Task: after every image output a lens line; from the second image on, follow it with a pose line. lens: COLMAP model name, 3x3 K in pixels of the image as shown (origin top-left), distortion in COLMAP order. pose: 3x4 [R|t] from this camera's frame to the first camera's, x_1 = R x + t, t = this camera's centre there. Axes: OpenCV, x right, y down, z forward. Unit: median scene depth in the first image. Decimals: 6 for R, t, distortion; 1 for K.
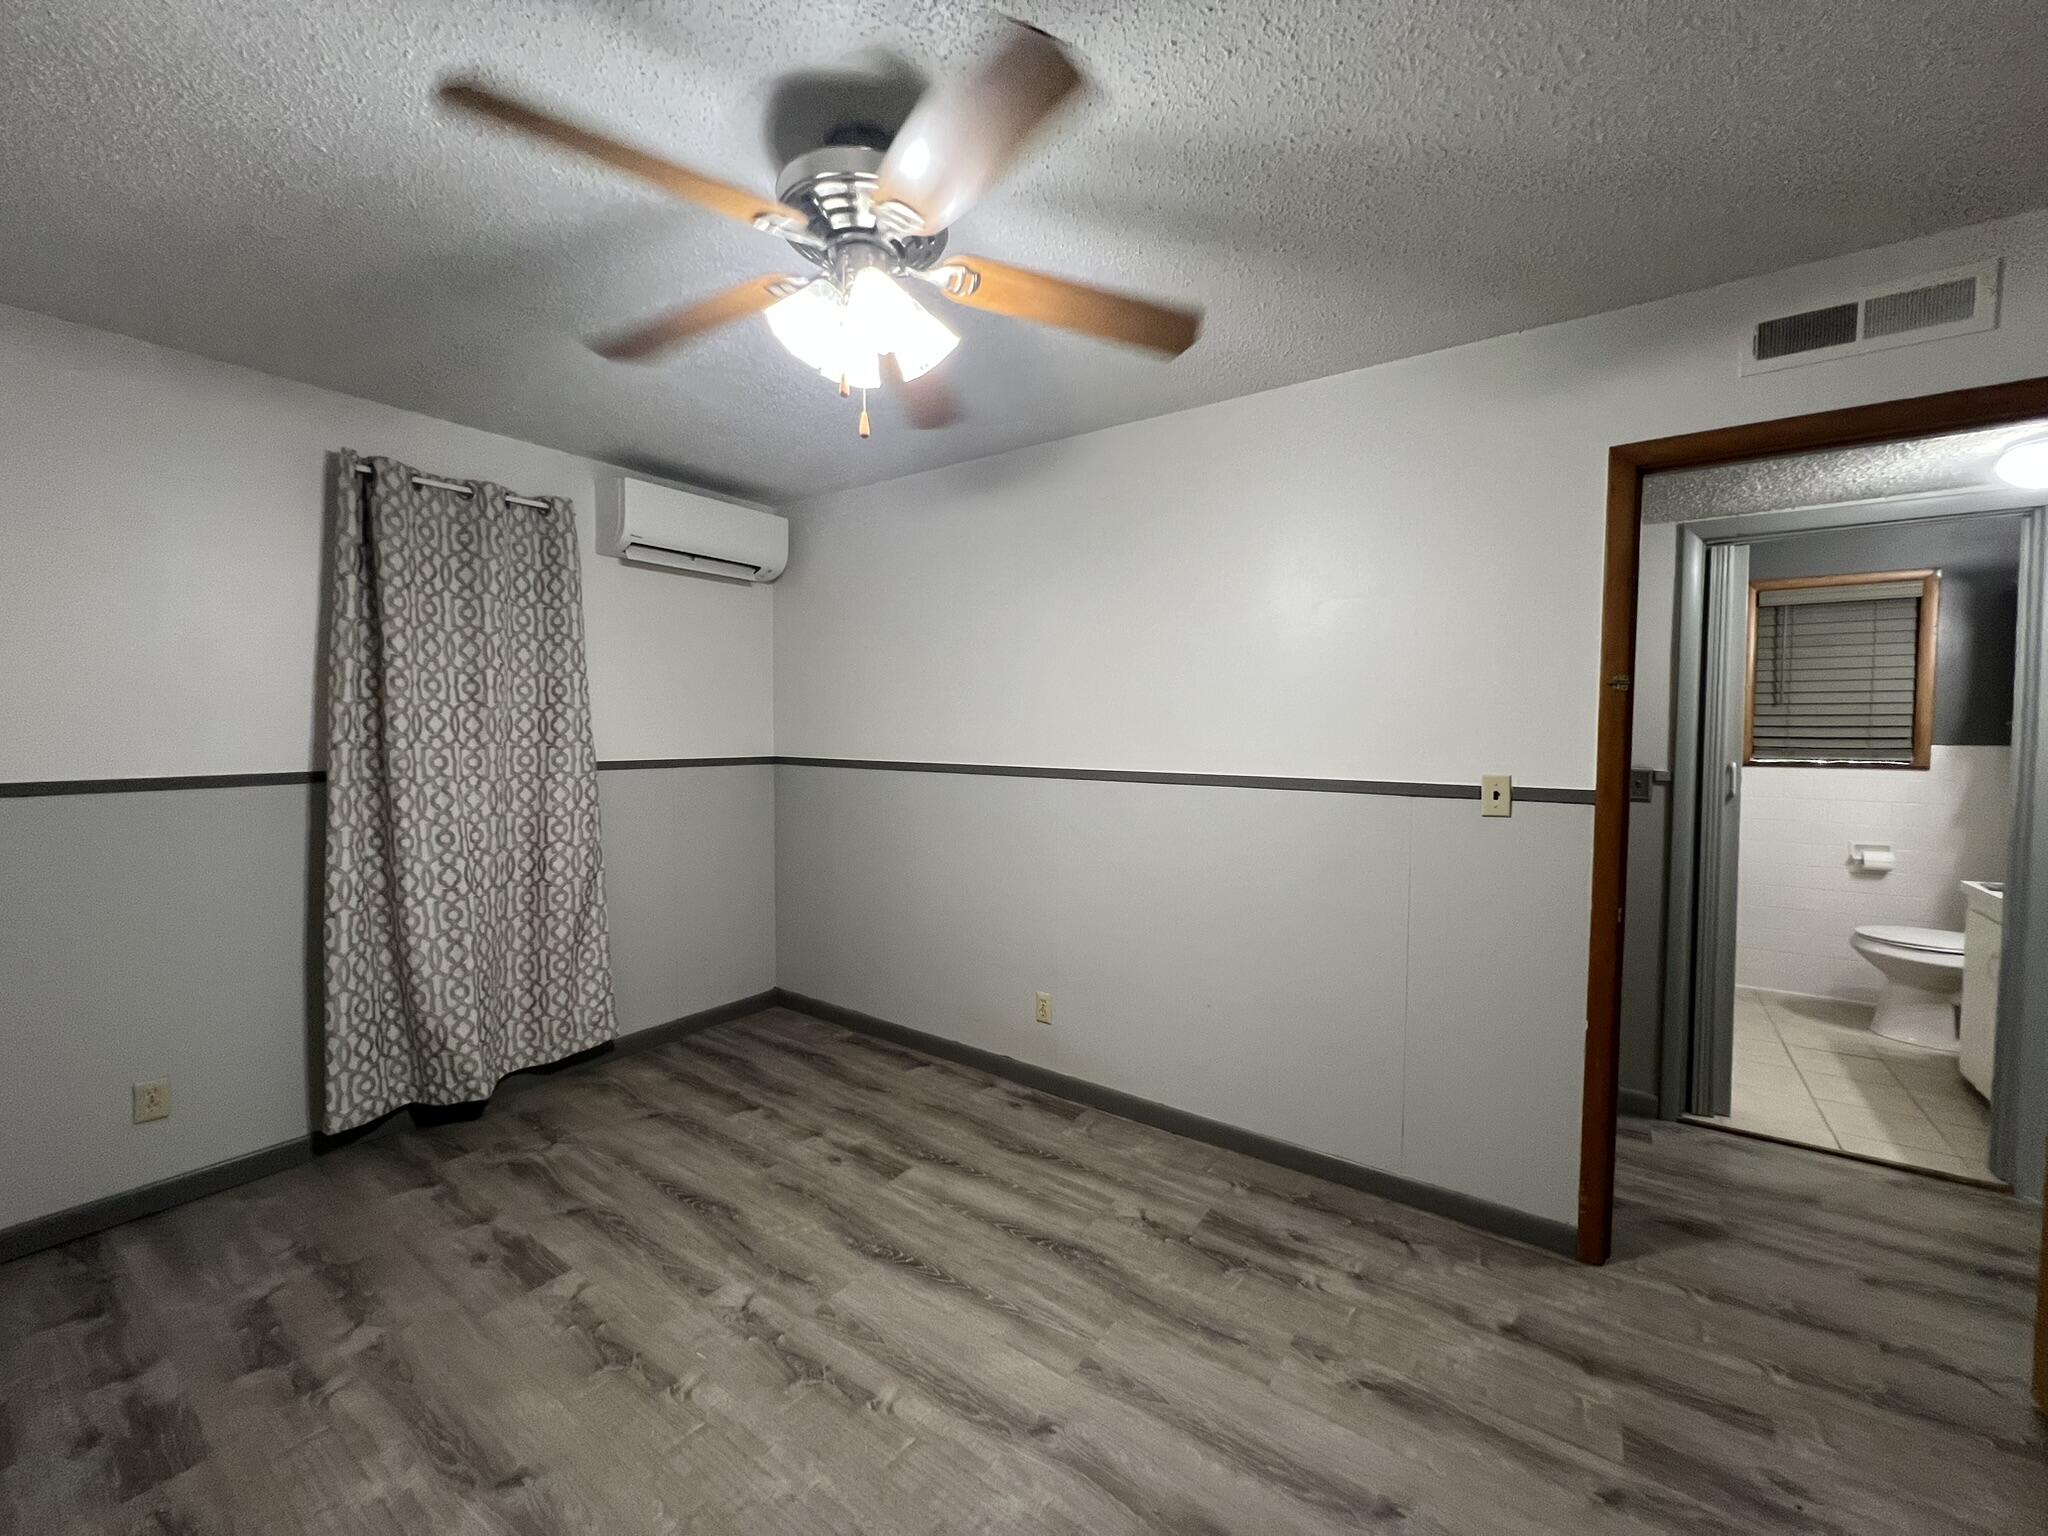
lens RADIAL K [[822.7, 0, 1020.2], [0, 822.7, 766.6], [0, 0, 1]] dist [-0.000569, 0.000598]
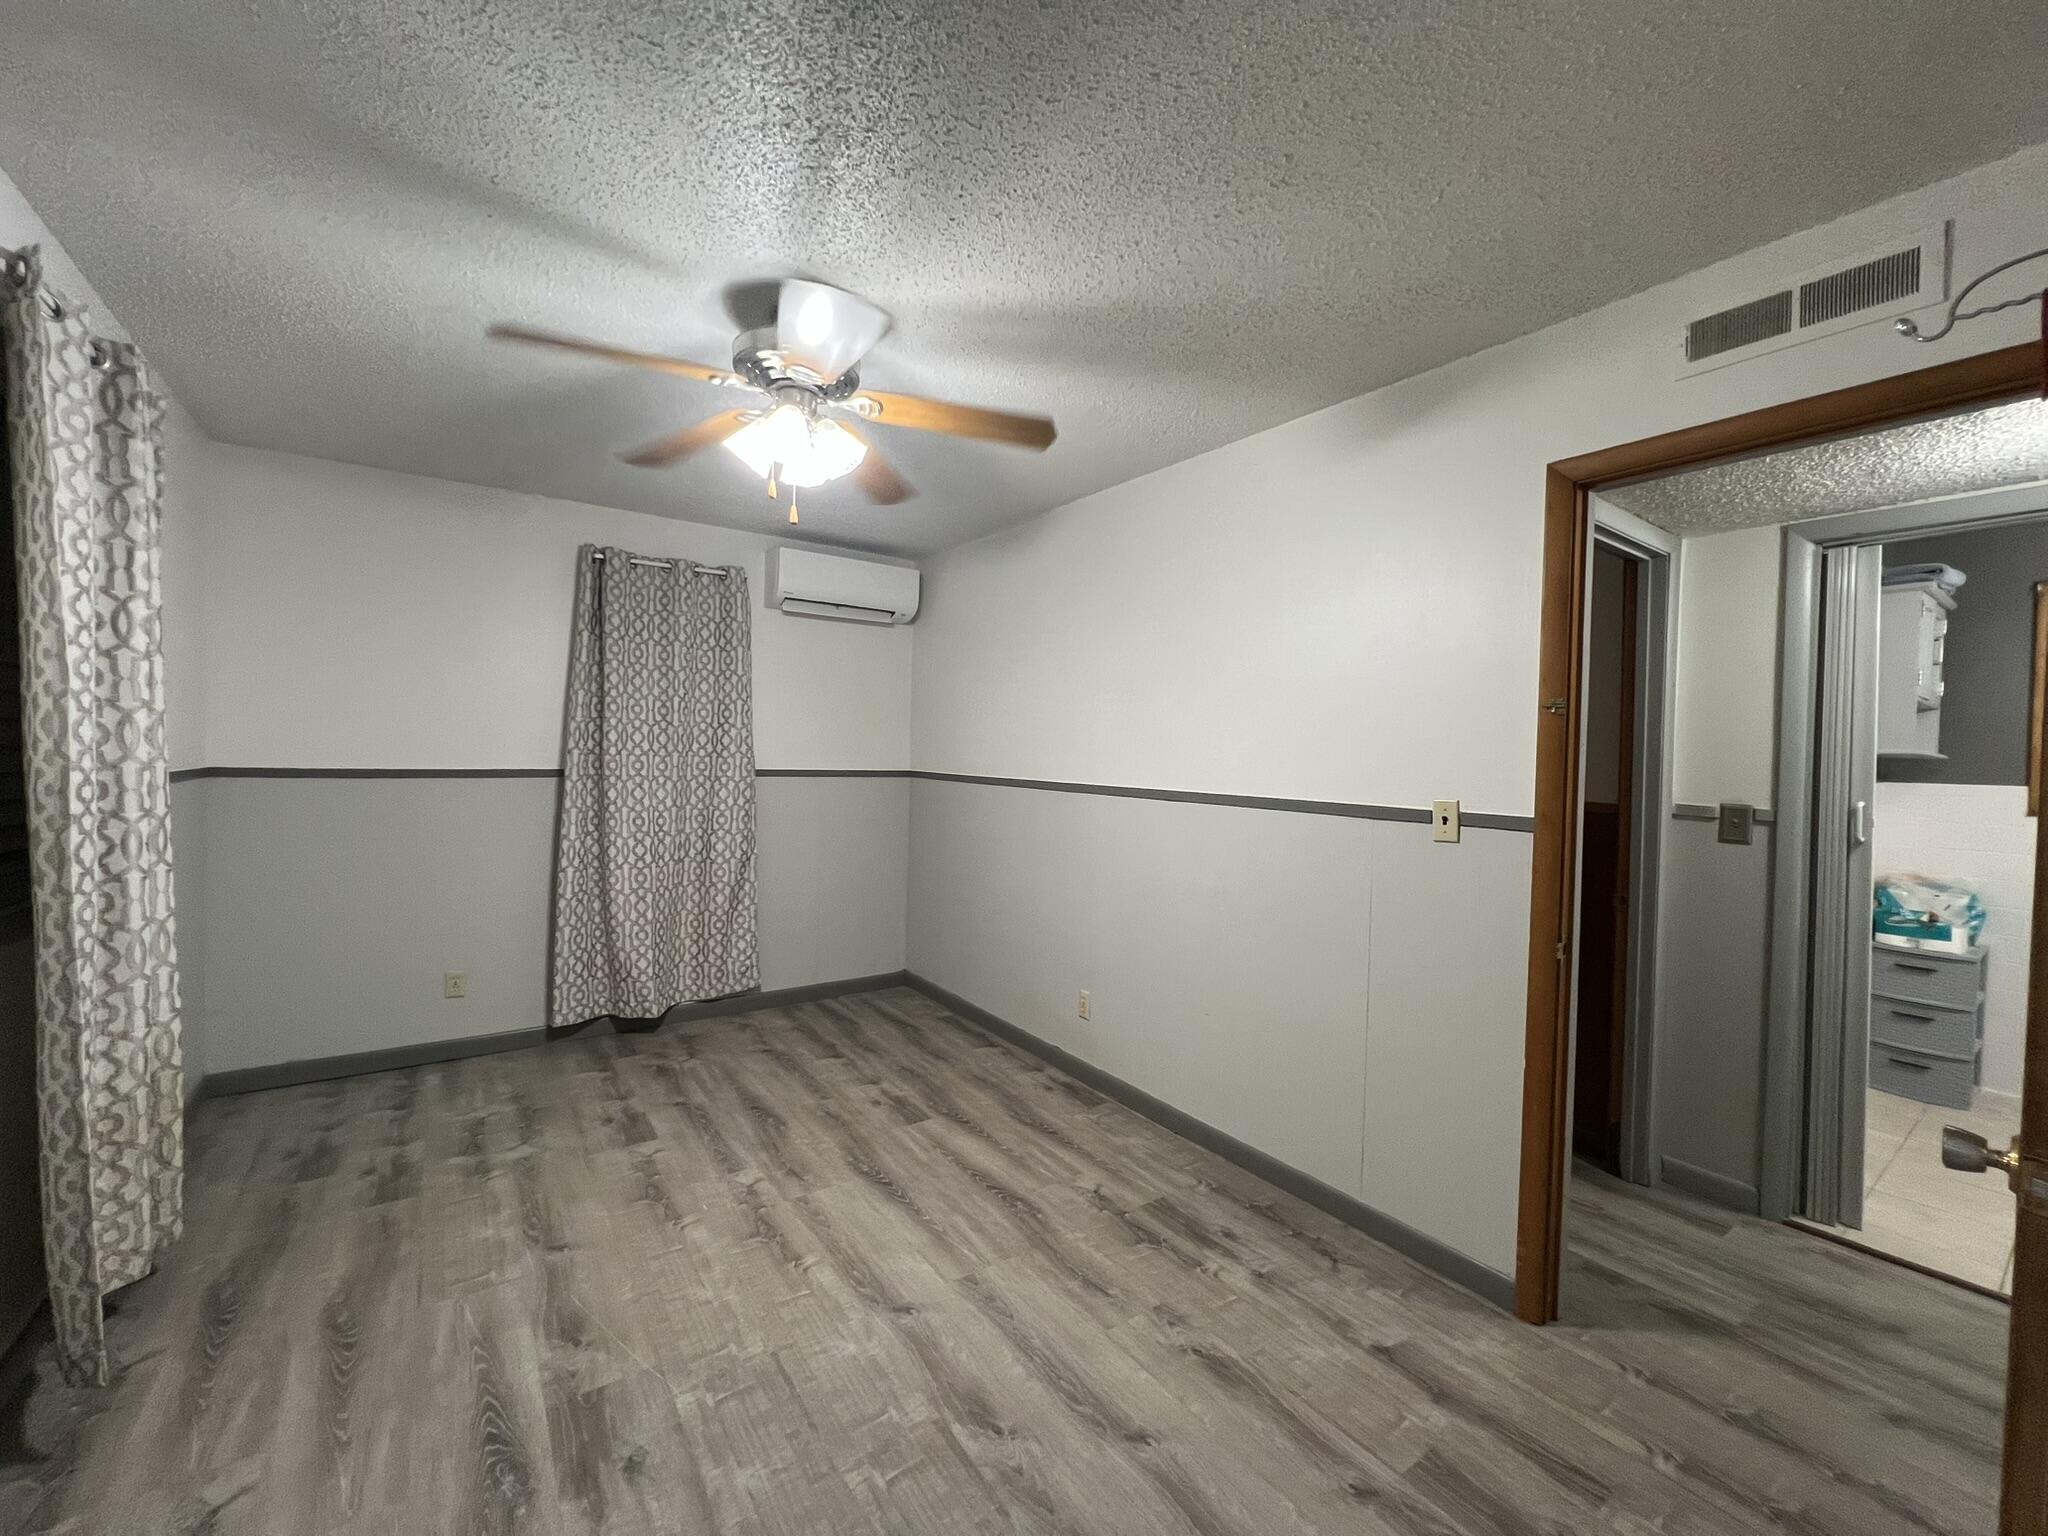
lens RADIAL K [[822.7, 0, 1021.6], [0, 822.7, 766.0], [0, 0, 1]] dist [-0.000569, 0.000598]
pose [[0.944378, 0.023825, -0.327998, 0.369267], [-0.035510, 0.998928, -0.029683, 0.015244], [0.326940, 0.039679, 0.944212, -0.086902]]
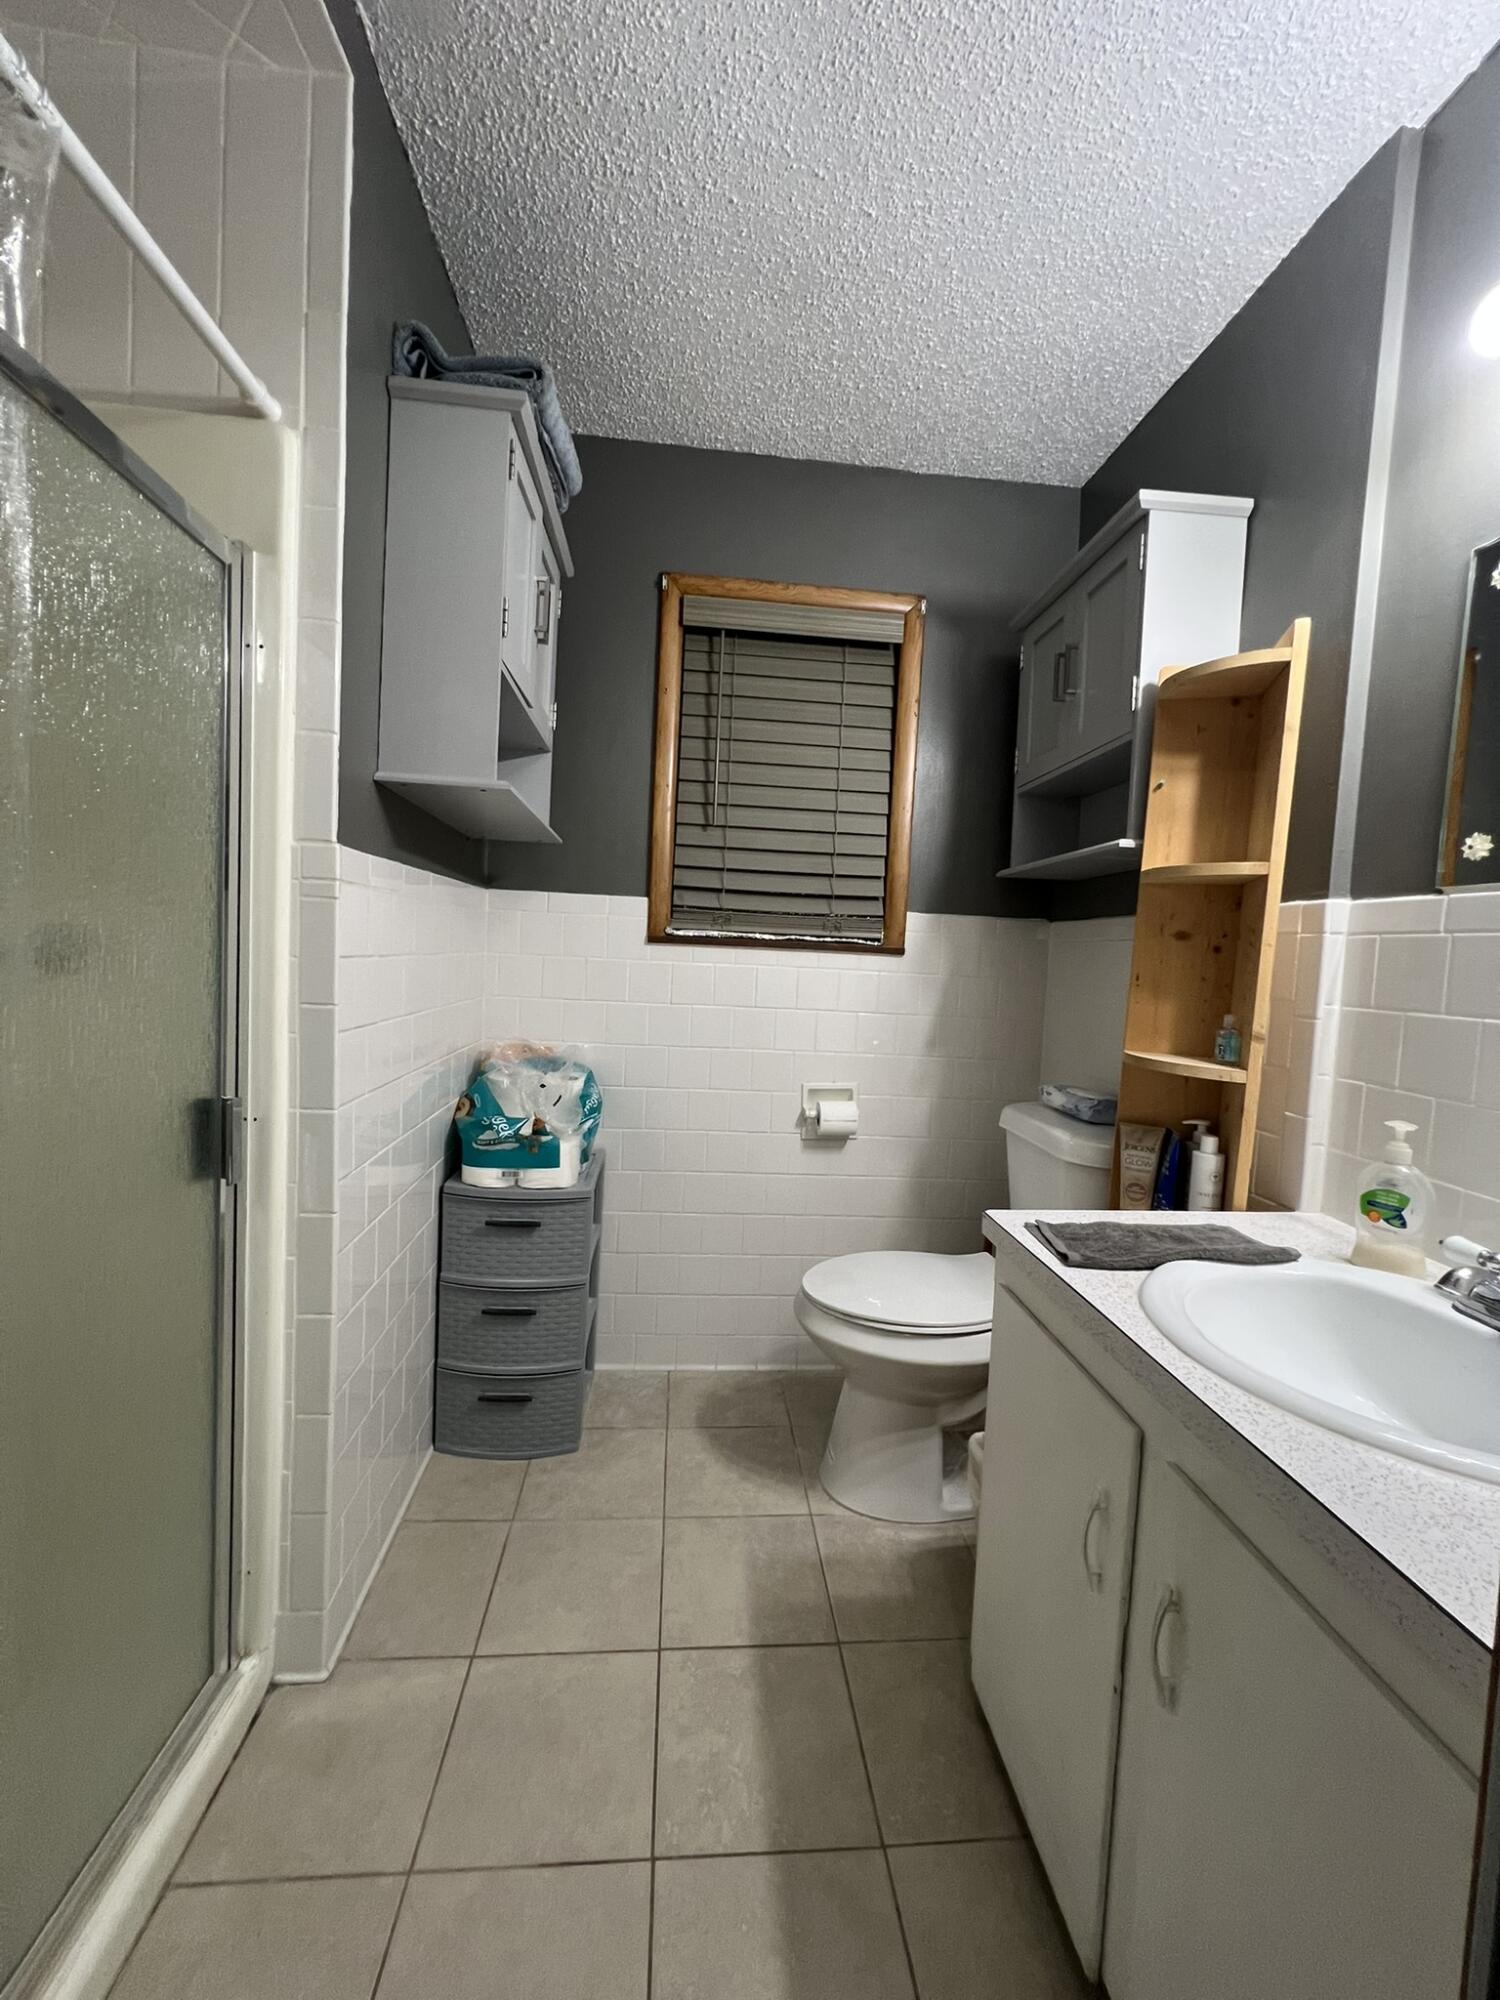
lens RADIAL K [[803.4, 0, 748.6], [0, 803.4, 1002.6], [0, 0, 1]] dist [-0.000569, 0.000598]
pose [[0.761751, -0.001471, 0.647868, 0.988461], [-0.017368, 0.999592, 0.022691, 0.039254], [-0.647637, -0.028537, 0.761415, 0.962161]]
